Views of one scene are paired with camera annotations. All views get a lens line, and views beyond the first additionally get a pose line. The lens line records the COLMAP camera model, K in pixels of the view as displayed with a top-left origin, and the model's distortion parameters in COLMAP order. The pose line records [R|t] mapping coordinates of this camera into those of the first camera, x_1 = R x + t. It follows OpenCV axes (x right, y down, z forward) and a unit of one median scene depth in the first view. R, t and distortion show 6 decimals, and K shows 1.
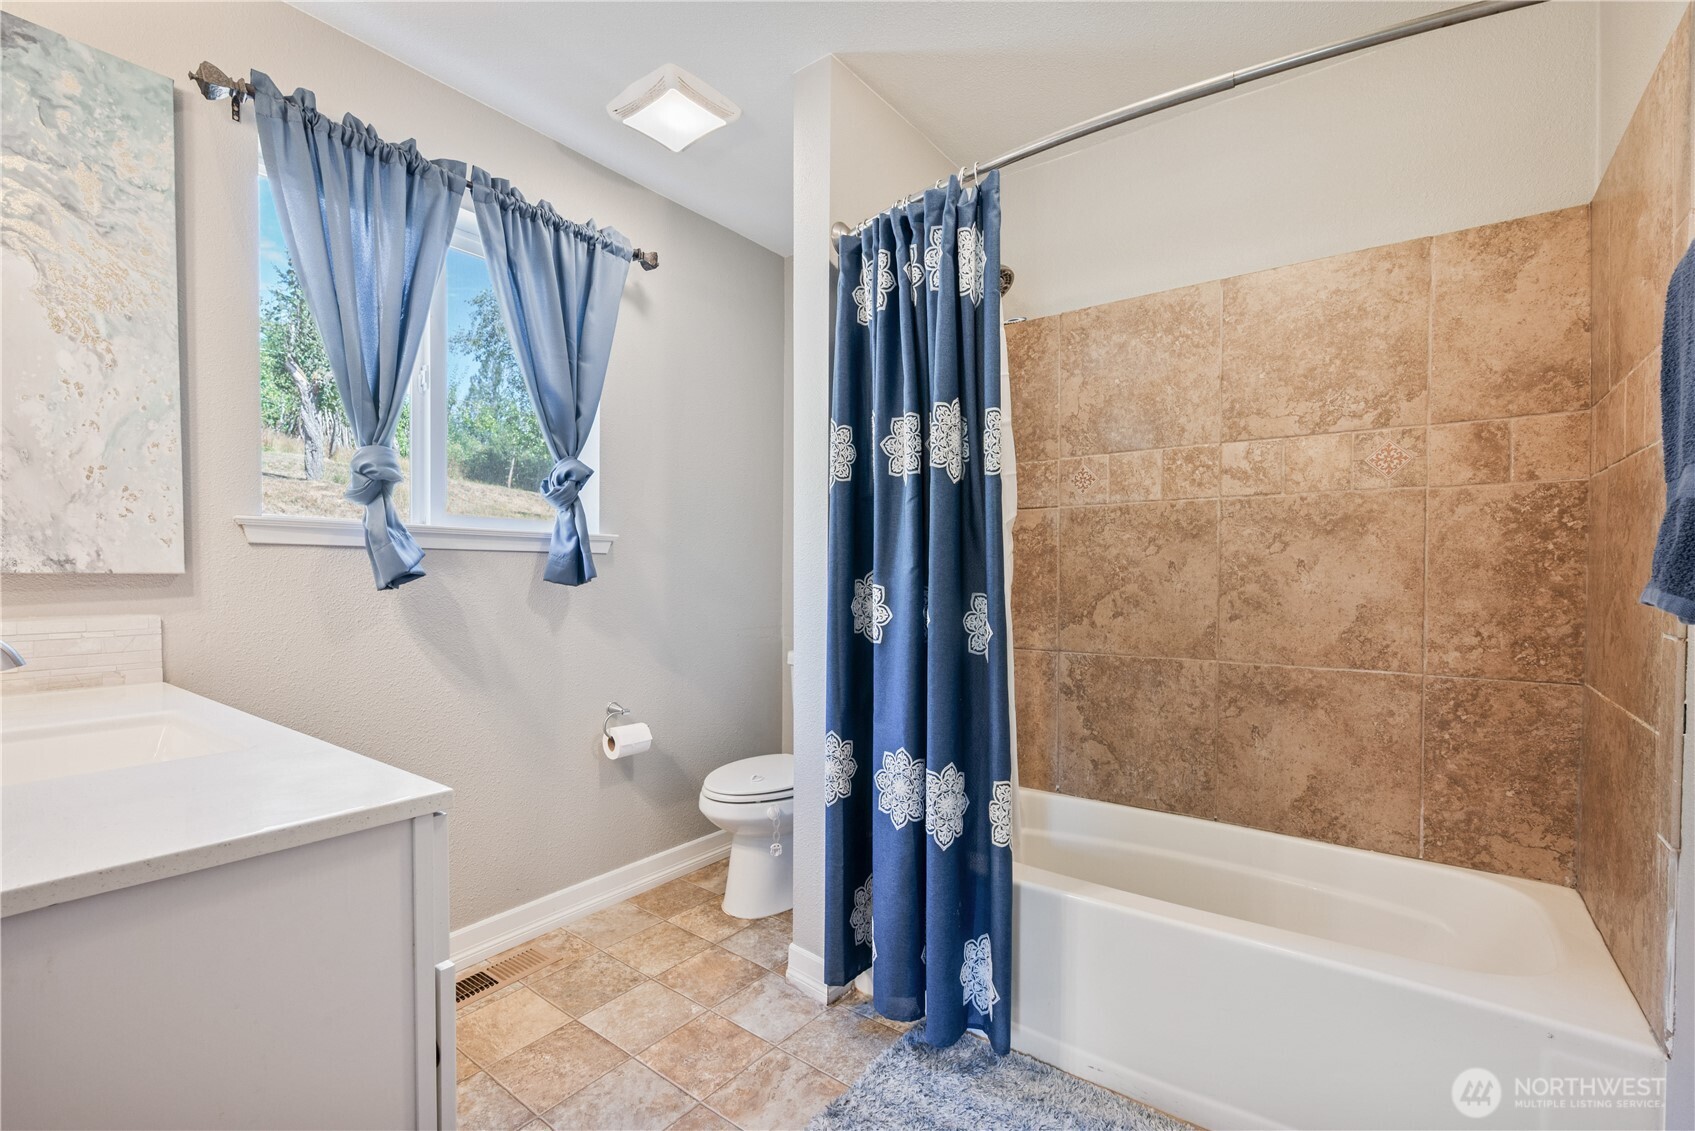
lens RADIAL K [[717.6, 0, 842.9], [0, 717.6, 575.1], [0, 0, 1]] dist [0.003298, -0.000488]
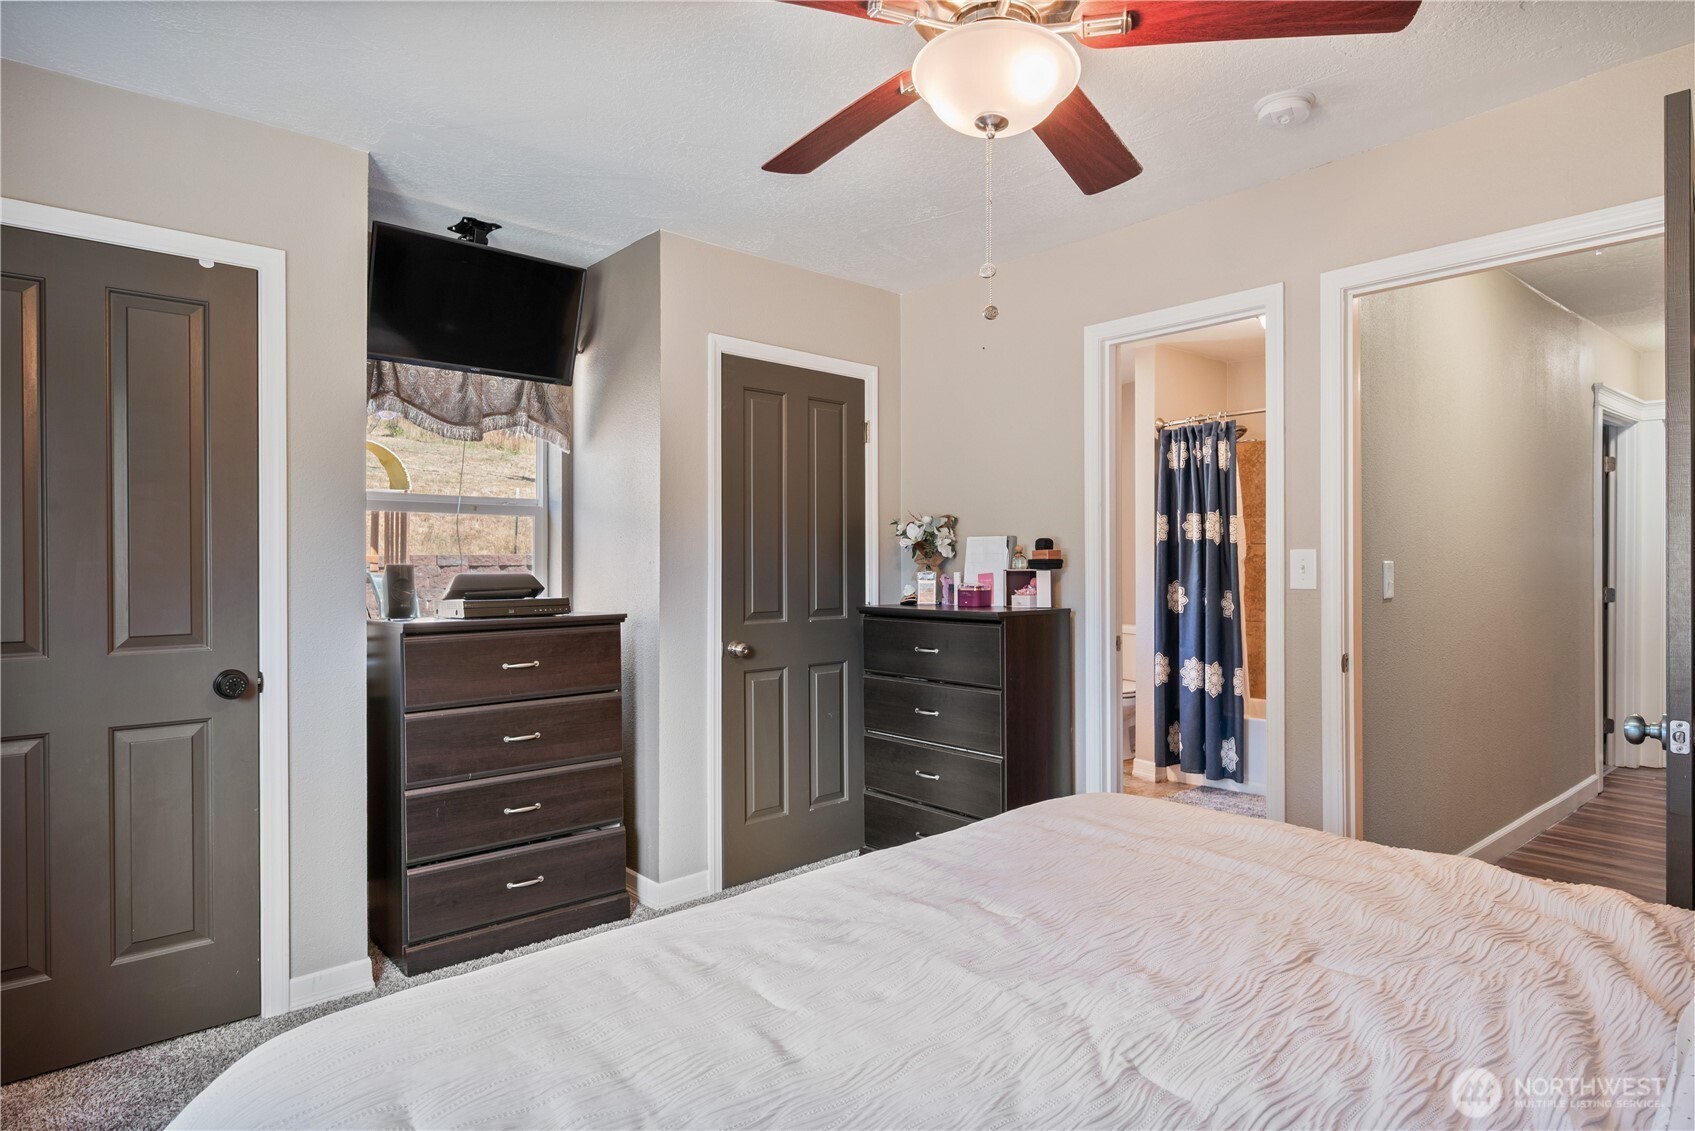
lens RADIAL K [[888.7, 0, 855.1], [0, 888.7, 559.1], [0, 0, 1]] dist [0.005993, 0.000015]
pose [[0.972895, -0.004394, -0.231204, -0.315293], [0.002208, 0.999950, -0.009716, -0.051669], [0.231235, 0.008942, 0.972857, -2.050981]]
